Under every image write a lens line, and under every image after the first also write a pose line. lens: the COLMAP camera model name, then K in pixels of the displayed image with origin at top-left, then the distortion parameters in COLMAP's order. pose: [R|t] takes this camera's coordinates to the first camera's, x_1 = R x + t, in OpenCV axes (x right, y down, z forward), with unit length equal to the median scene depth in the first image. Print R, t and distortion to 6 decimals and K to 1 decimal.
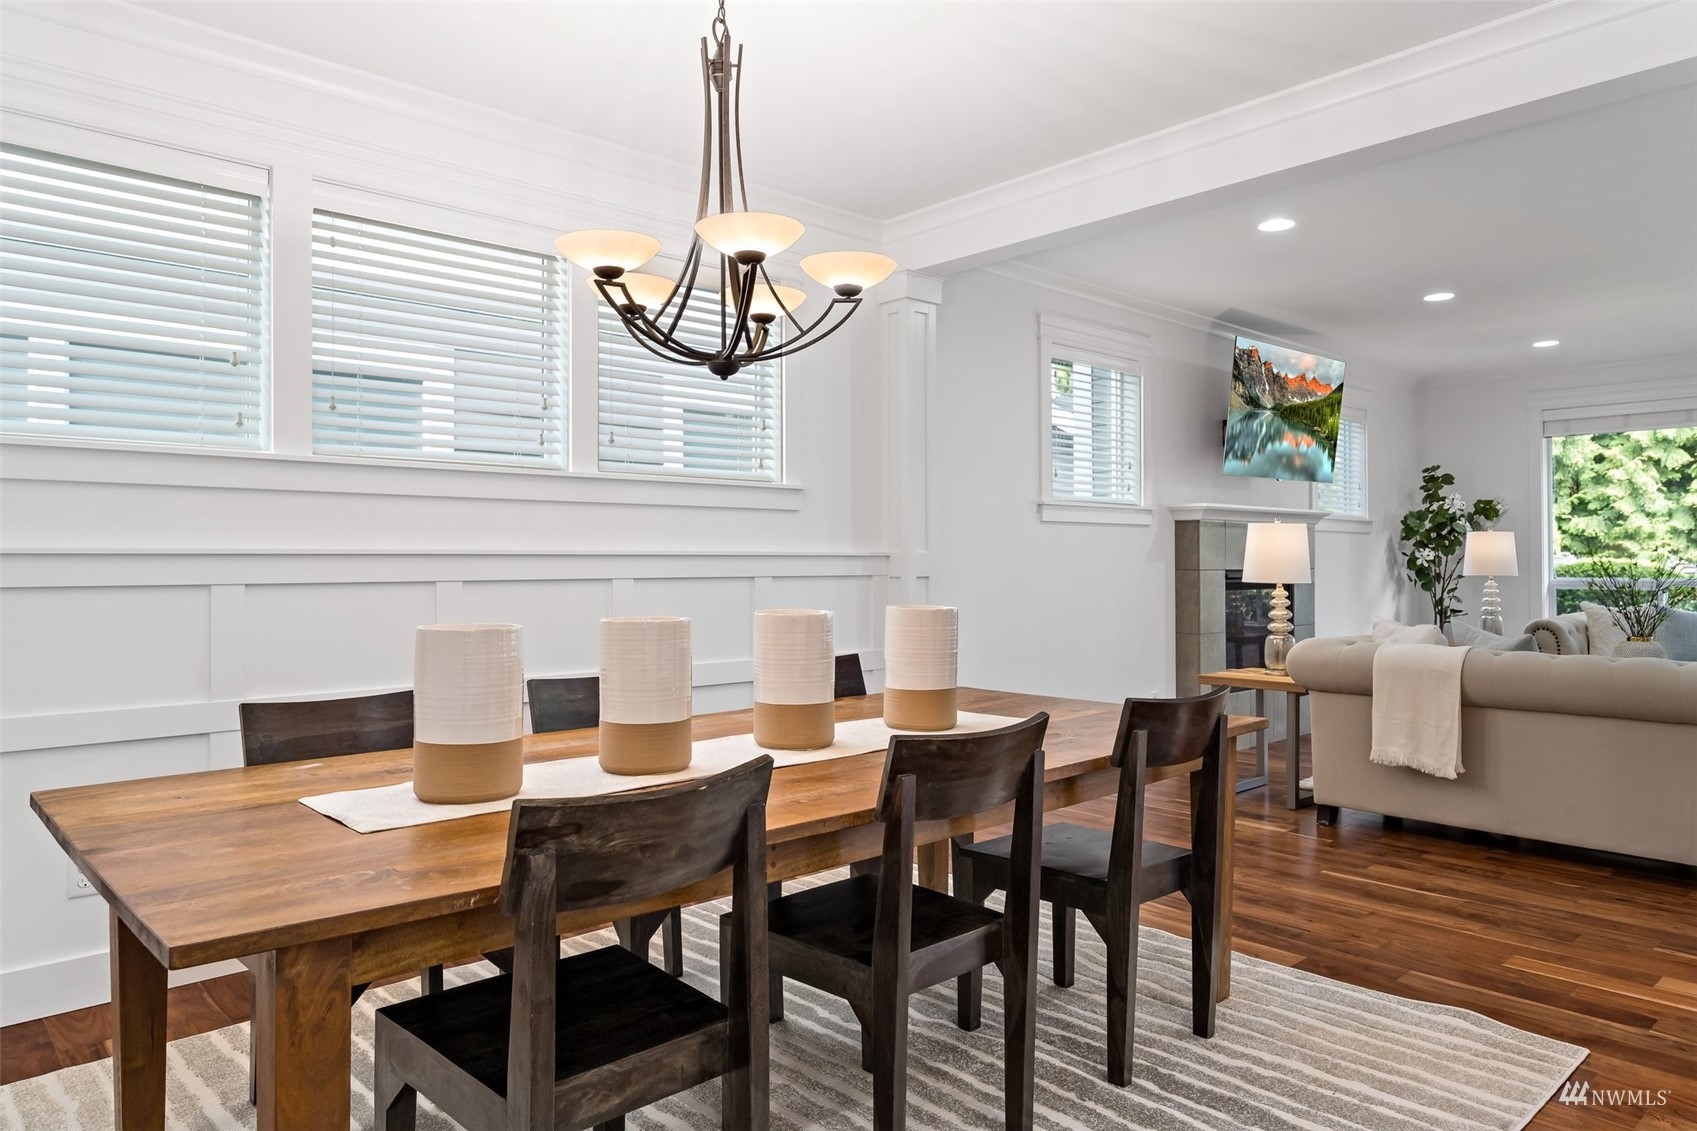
lens RADIAL K [[1114.8, 0, 852.3], [0, 1114.8, 537.7], [0, 0, 1]] dist [0.008668, 0.001987]
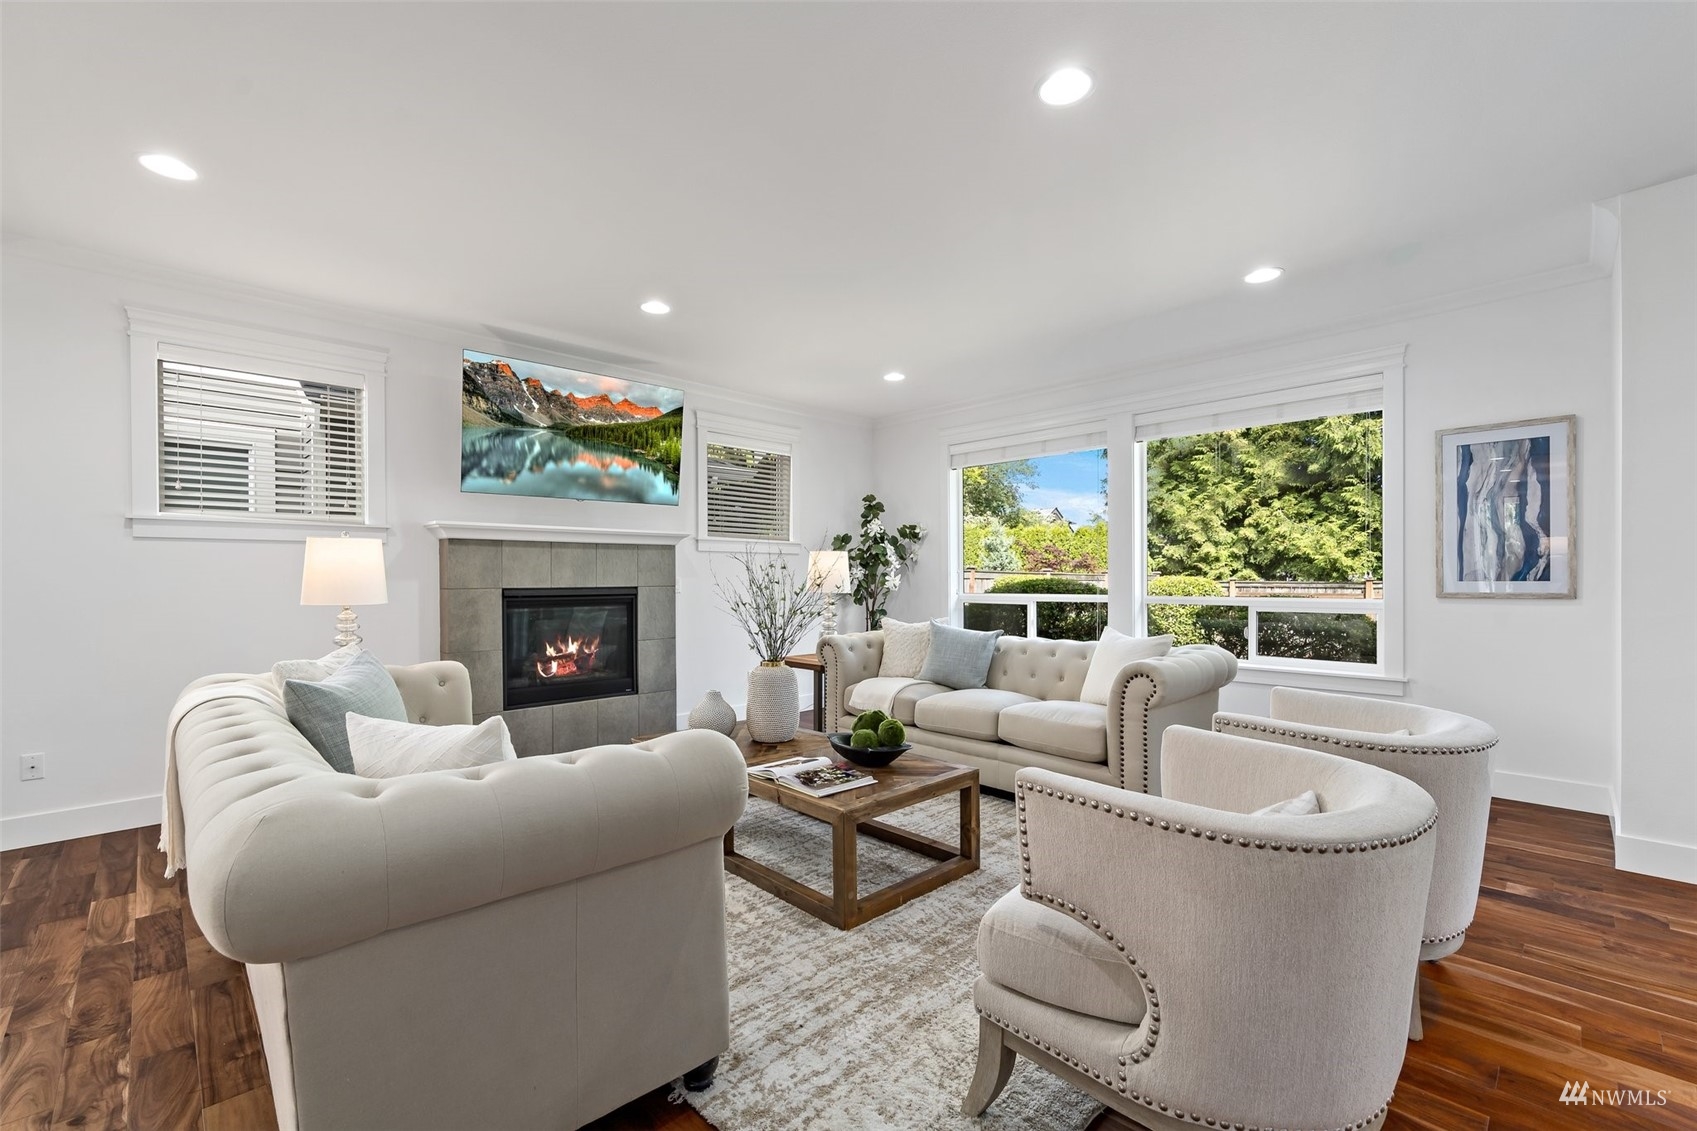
lens RADIAL K [[713.7, 0, 848.0], [0, 713.7, 577.1], [0, 0, 1]] dist [-0.022242, 0.000036]
pose [[0.999912, -0.002162, 0.013087, 0.644390], [0.001903, 0.999802, 0.019792, 0.005944], [-0.013128, -0.019766, 0.999718, 0.366277]]
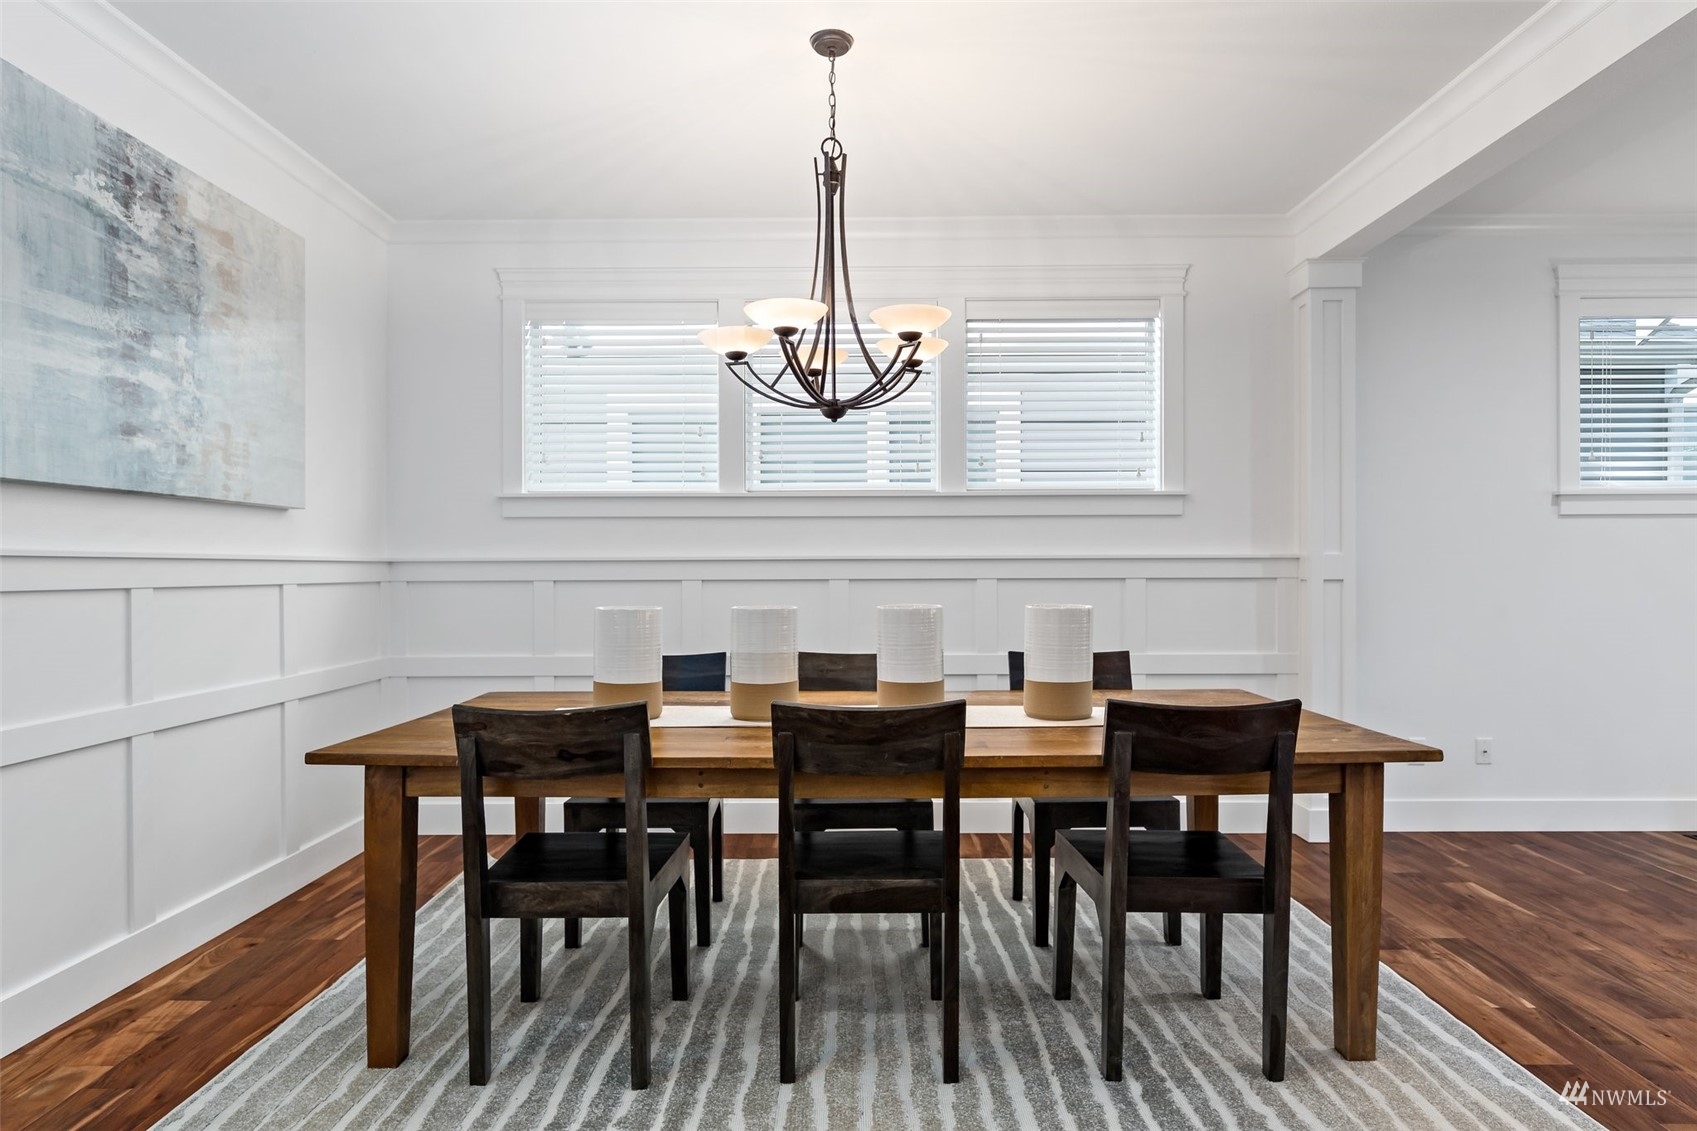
lens RADIAL K [[999.8, 0, 848.5], [0, 999.8, 565.5], [0, 0, 1]] dist [0.019954, -0.000653]
pose [[0.721264, 0.000570, -0.692660, 0.273026], [0.015657, 0.999731, 0.017126, 0.001215], [0.692483, -0.023197, 0.721061, 0.072125]]
